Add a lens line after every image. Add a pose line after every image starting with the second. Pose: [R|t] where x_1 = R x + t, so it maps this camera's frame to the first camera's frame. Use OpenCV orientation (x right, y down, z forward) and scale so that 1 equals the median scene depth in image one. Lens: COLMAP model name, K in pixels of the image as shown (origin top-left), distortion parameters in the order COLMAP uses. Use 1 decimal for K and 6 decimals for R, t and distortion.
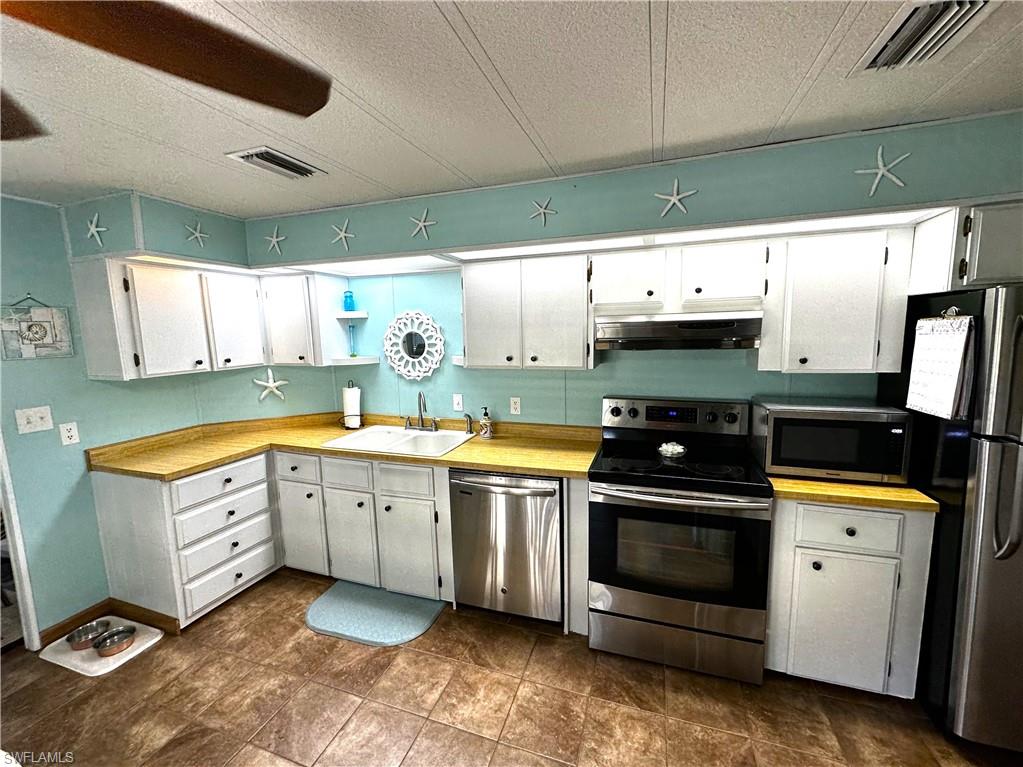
lens RADIAL K [[425.6, 0, 510.3], [0, 425.6, 382.4], [0, 0, 1]] dist [-0.001381, -0.000158]
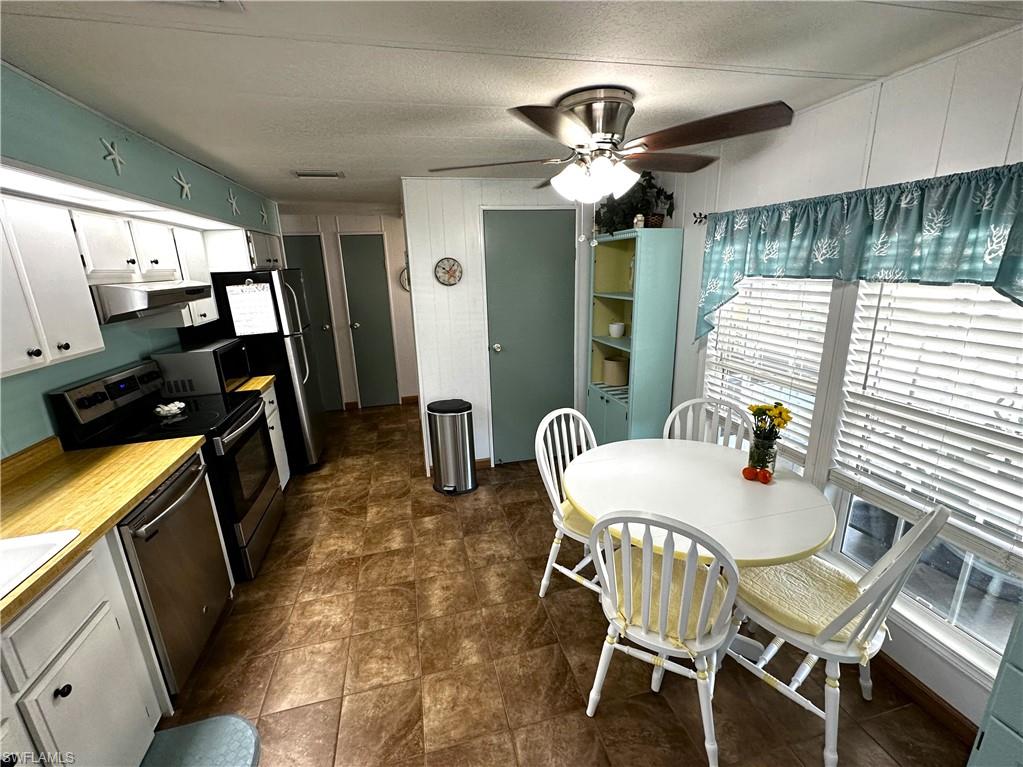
lens RADIAL K [[425.6, 0, 510.3], [0, 425.6, 382.4], [0, 0, 1]] dist [-0.001381, -0.000158]
pose [[-0.537497, -0.188137, 0.822011, -1.219960], [0.159404, 0.934551, 0.318126, -0.146407], [-0.828063, 0.302024, -0.472328, 0.958864]]
